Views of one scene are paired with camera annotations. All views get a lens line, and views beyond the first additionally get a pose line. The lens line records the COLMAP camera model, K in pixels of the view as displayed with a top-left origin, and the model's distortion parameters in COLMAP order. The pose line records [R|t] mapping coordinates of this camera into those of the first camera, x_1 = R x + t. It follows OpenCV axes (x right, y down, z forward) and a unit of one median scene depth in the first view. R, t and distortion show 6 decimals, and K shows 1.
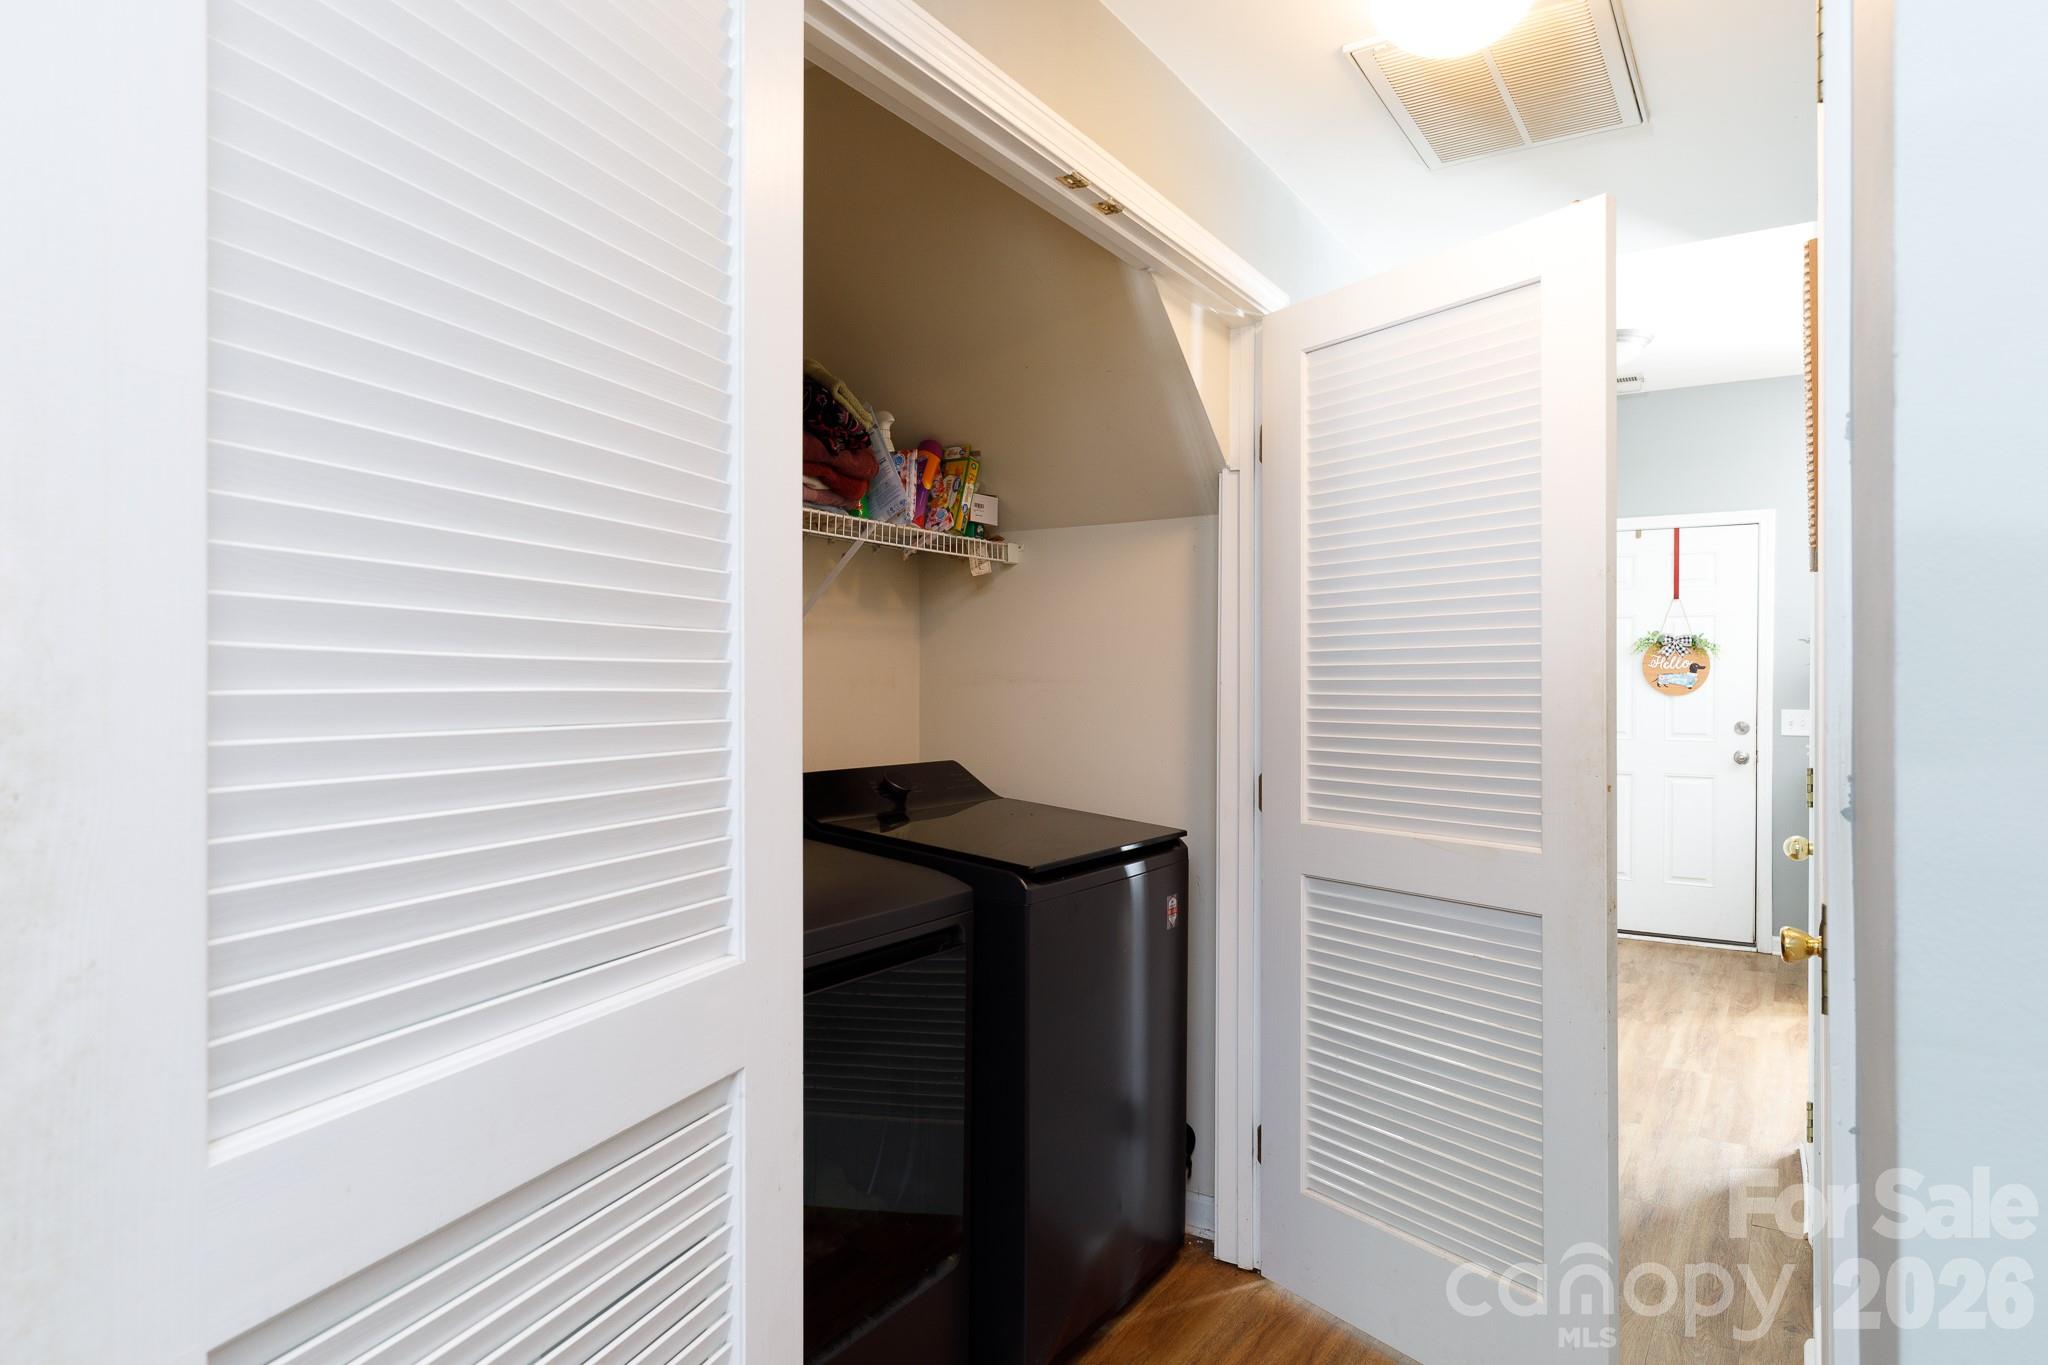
lens RADIAL K [[1221.4, 0, 1021.4], [0, 1221.4, 693.1], [0, 0, 1]] dist [0.003261, 0.001094]
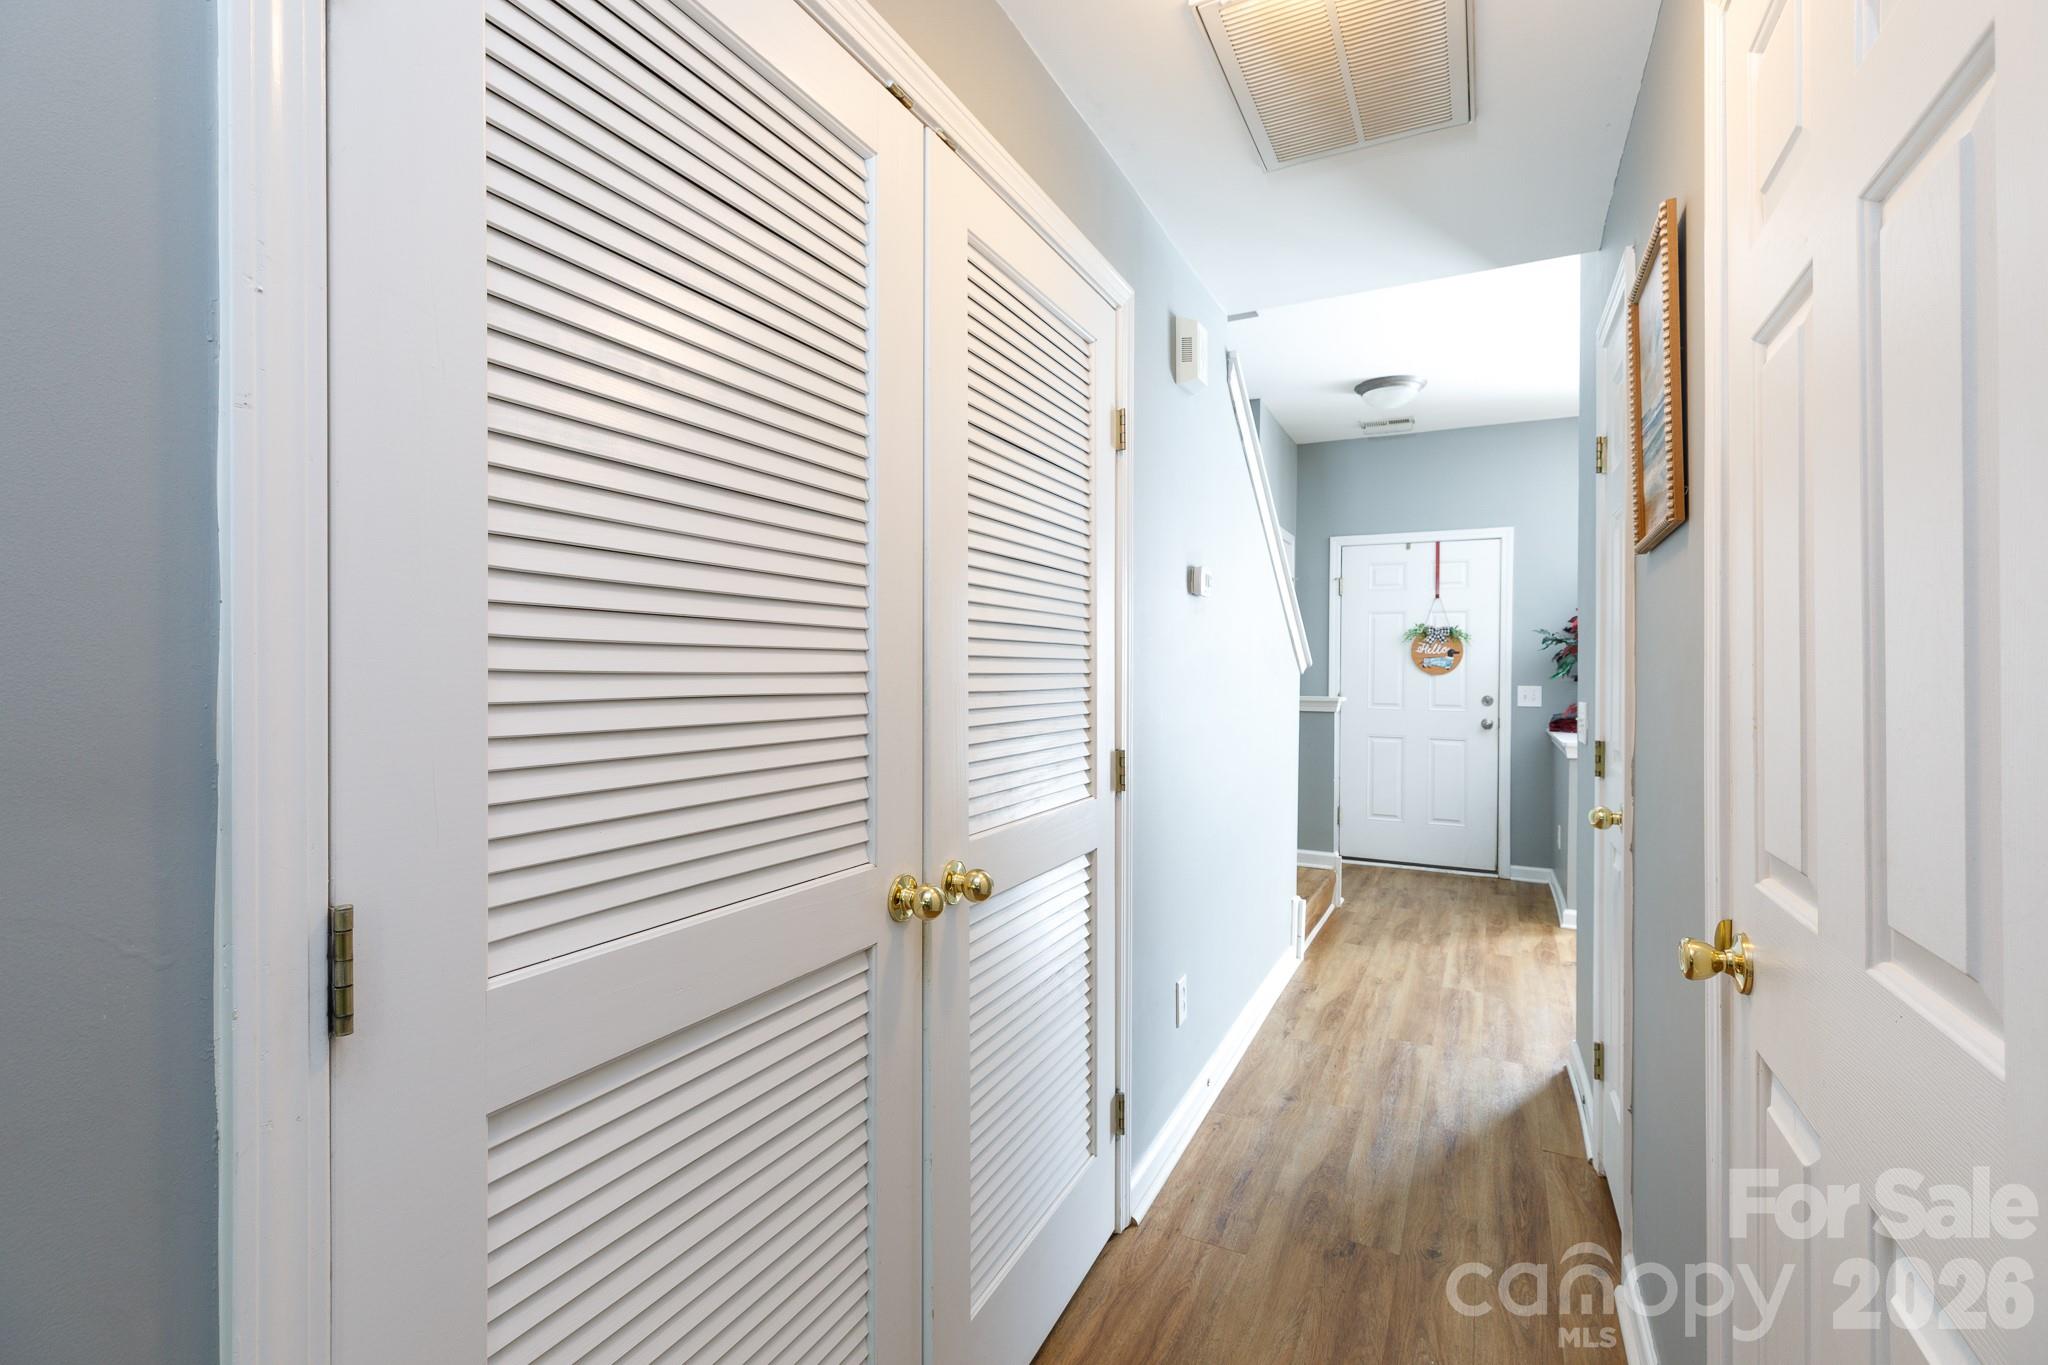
lens RADIAL K [[914.2, 0, 1028.5], [0, 914.2, 672.2], [0, 0, 1]] dist [0.002648, 0.000054]
pose [[0.995048, 0.000786, 0.099391, 0.028273], [-0.000734, 1.000000, -0.000565, -0.000019], [-0.099392, 0.000490, 0.995048, 0.126524]]
